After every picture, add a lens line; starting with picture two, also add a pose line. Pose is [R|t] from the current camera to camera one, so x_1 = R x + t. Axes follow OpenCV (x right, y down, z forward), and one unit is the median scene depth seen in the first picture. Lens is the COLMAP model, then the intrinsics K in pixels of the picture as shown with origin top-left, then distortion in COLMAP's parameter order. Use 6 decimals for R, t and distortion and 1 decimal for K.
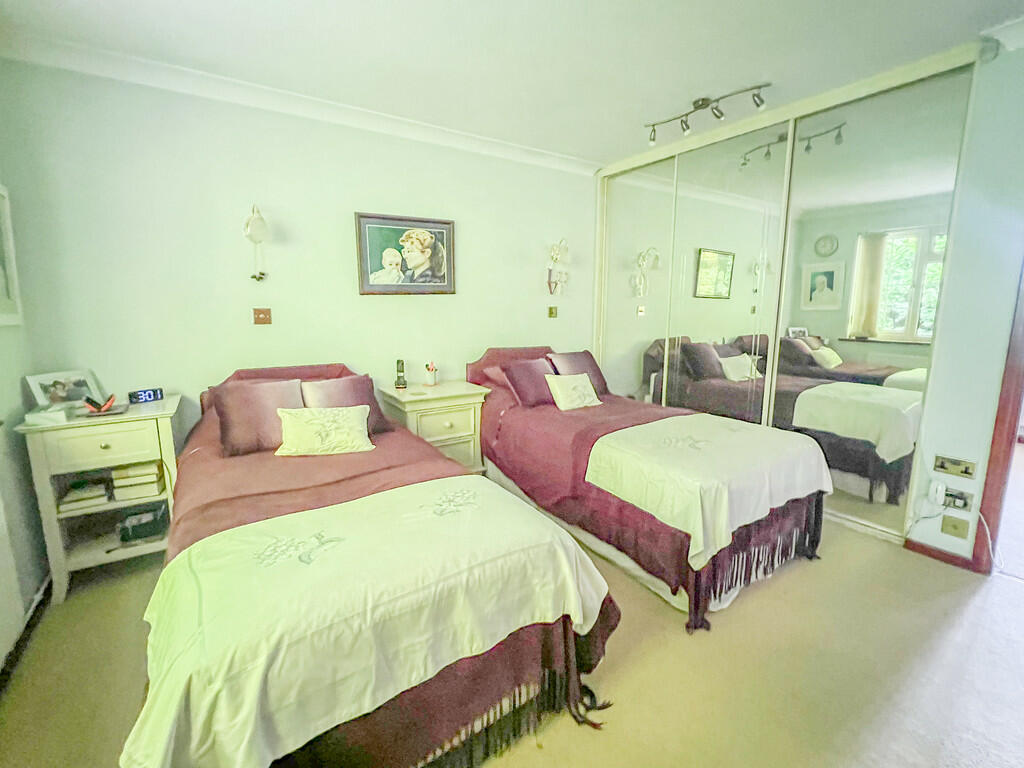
lens RADIAL K [[462.4, 0, 511.4], [0, 462.4, 377.8], [0, 0, 1]] dist [0.000585, -0.000030]
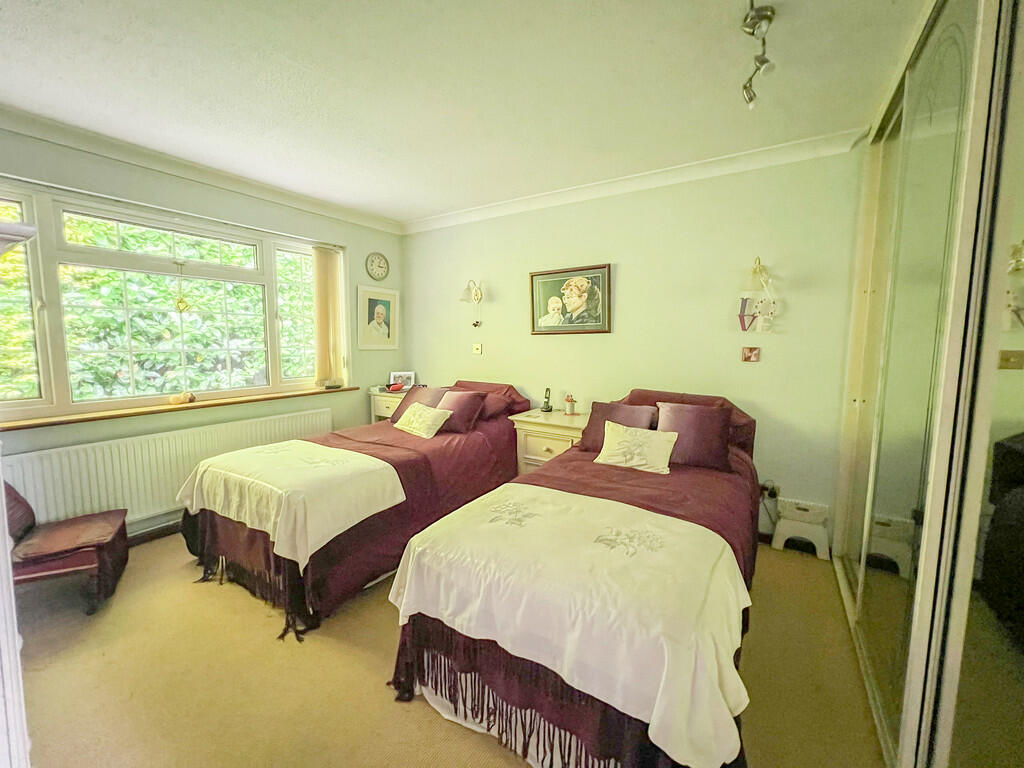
lens RADIAL K [[416.3, 0, 510.4], [0, 416.3, 387.0], [0, 0, 1]] dist [-0.002441, 0.001073]
pose [[0.400609, 0.101952, -0.910559, 0.695282], [-0.151663, 0.987460, 0.043836, -0.073241], [0.903610, 0.120536, 0.411048, 0.459664]]
